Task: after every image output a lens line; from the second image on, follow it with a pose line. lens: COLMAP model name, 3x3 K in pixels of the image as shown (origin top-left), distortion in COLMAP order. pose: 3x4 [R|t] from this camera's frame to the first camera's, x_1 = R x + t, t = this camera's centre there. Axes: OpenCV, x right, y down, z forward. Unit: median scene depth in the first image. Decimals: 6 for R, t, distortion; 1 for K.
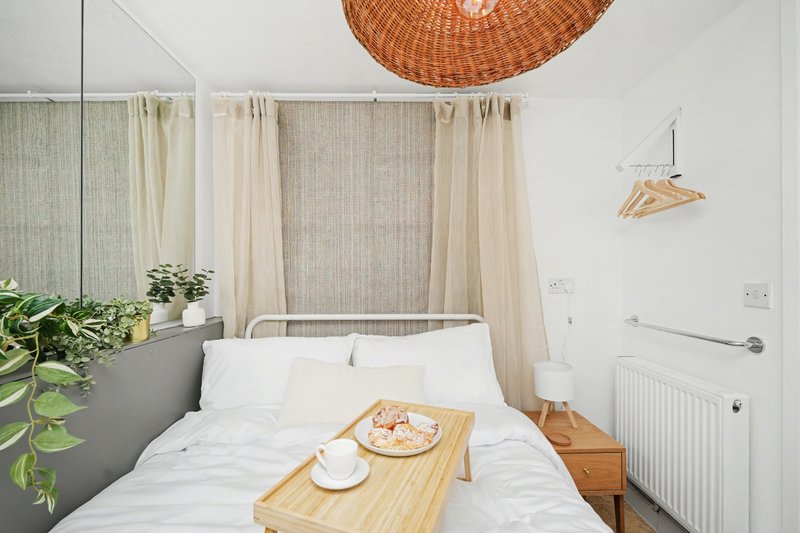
lens RADIAL K [[341.7, 0, 396.0], [0, 341.7, 265.9], [0, 0, 1]] dist [0.000175, -0.000088]
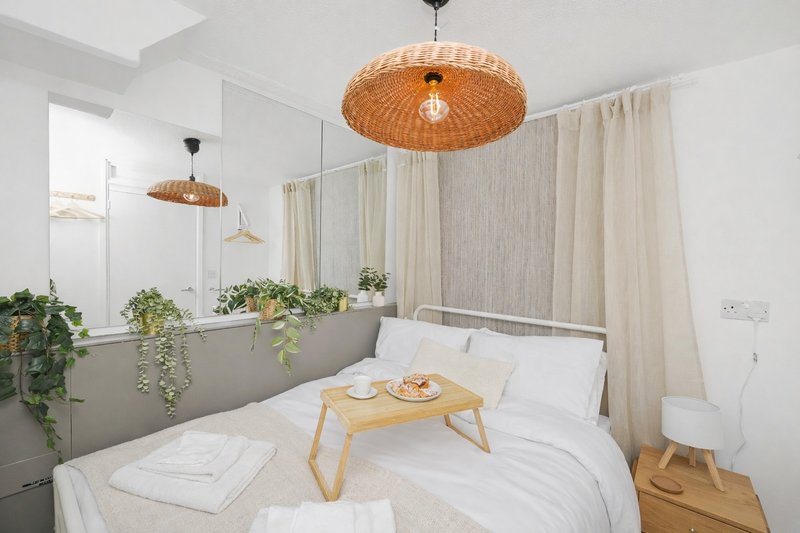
lens RADIAL K [[334.3, 0, 400.6], [0, 334.3, 273.0], [0, 0, 1]] dist [0.000003, -0.000189]
pose [[0.739270, 0.048475, -0.671663, 0.515431], [-0.015747, 0.998377, 0.054722, -0.066912], [0.673225, -0.029877, 0.738833, -0.083733]]
